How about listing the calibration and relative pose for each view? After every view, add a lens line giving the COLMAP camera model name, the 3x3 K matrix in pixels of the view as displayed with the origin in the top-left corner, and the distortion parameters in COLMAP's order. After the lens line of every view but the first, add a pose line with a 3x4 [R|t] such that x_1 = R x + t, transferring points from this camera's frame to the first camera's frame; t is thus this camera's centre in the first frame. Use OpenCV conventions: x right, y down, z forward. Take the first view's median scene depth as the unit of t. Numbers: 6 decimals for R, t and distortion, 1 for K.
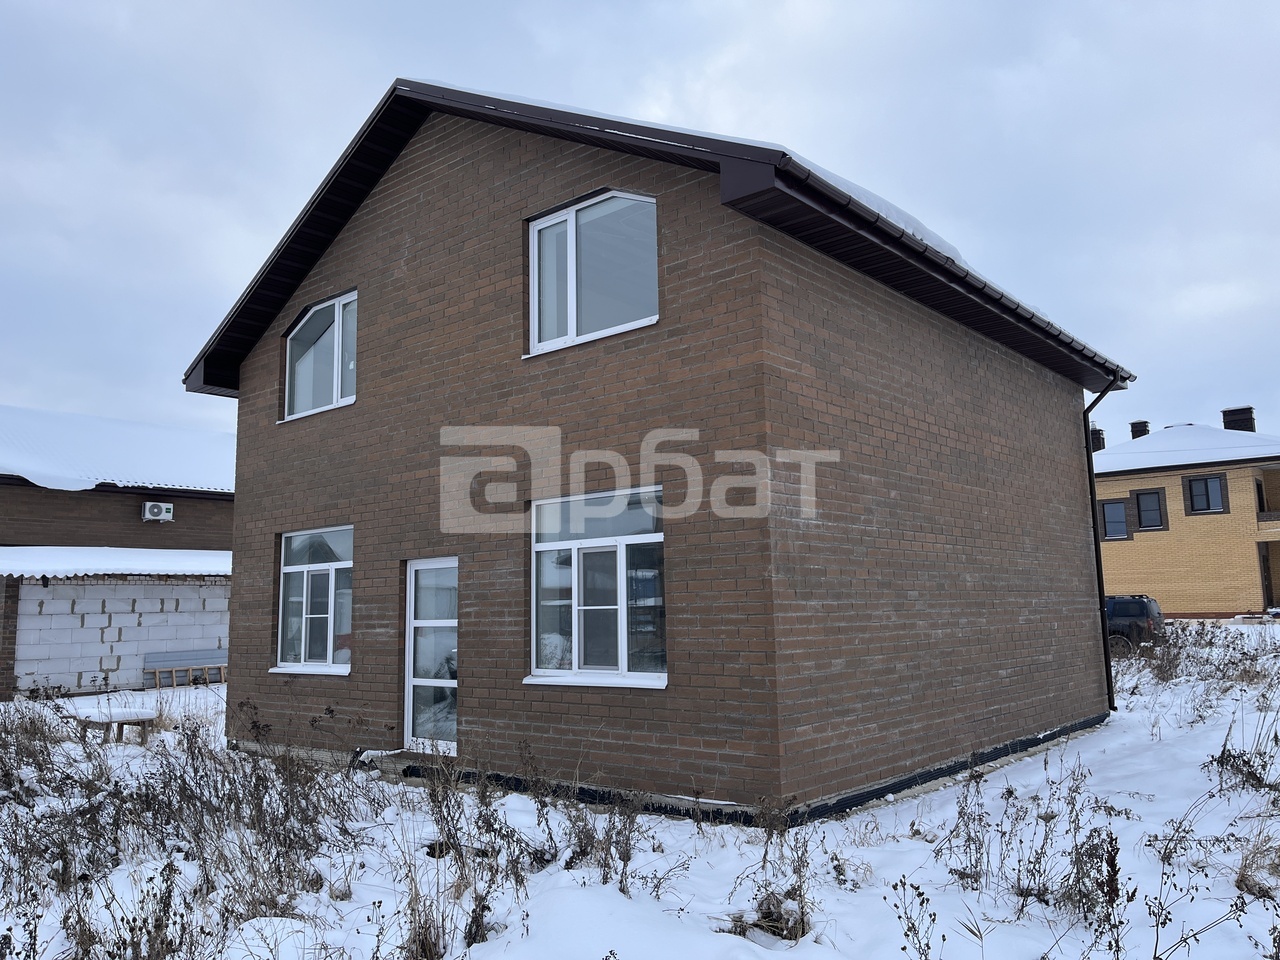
lens RADIAL K [[948.6, 0, 640.0], [0, 948.6, 480.0], [0, 0, 1]] dist [0.059439, -0.074153]
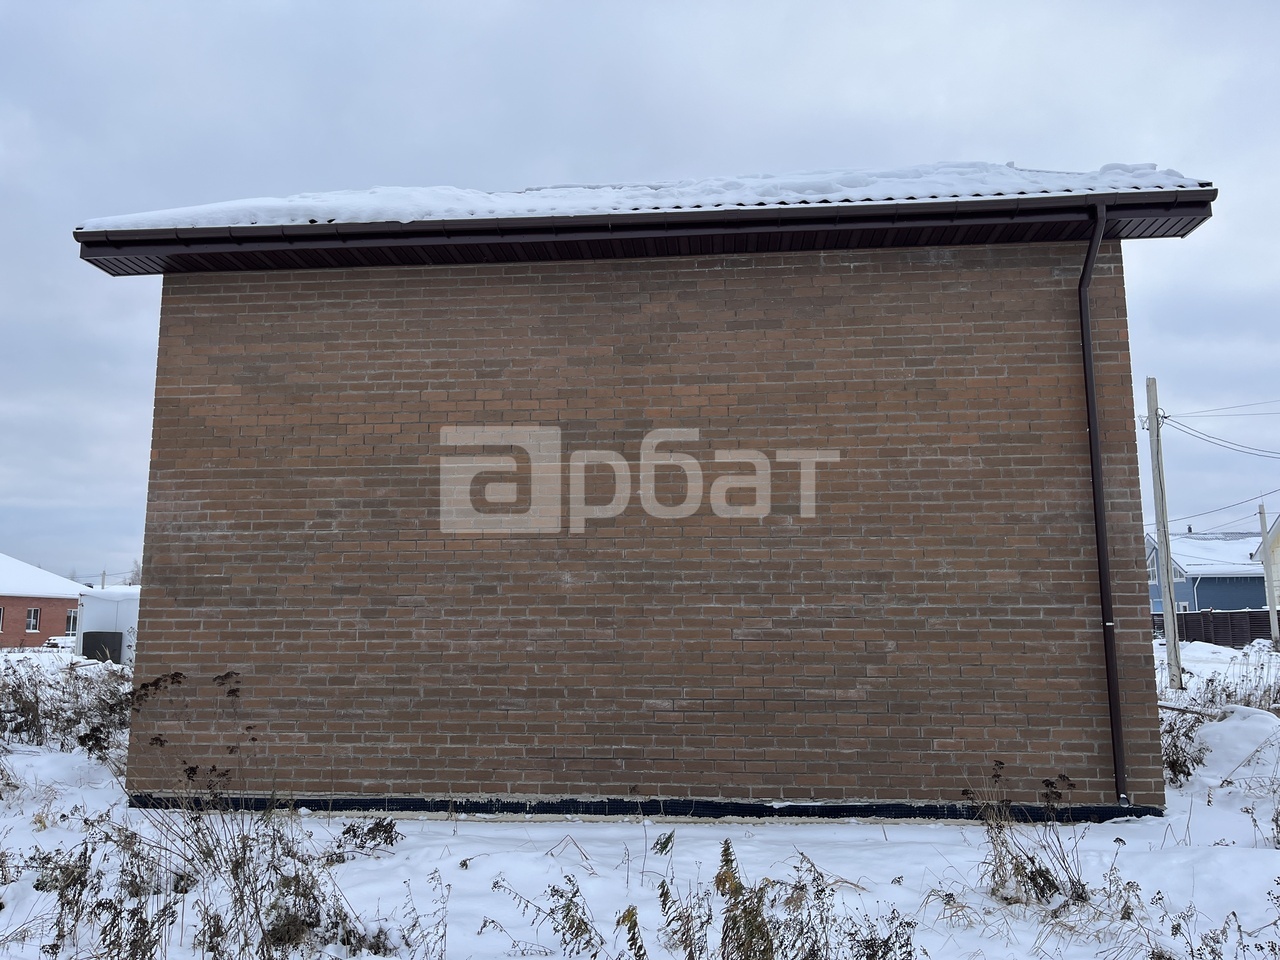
lens RADIAL K [[948.6, 0, 640.0], [0, 948.6, 480.0], [0, 0, 1]] dist [0.059439, -0.074153]
pose [[0.586847, -0.096763, -0.803895, 1.182580], [0.099844, 0.993904, -0.046747, 0.073298], [0.803519, -0.052830, 0.592931, 0.665640]]
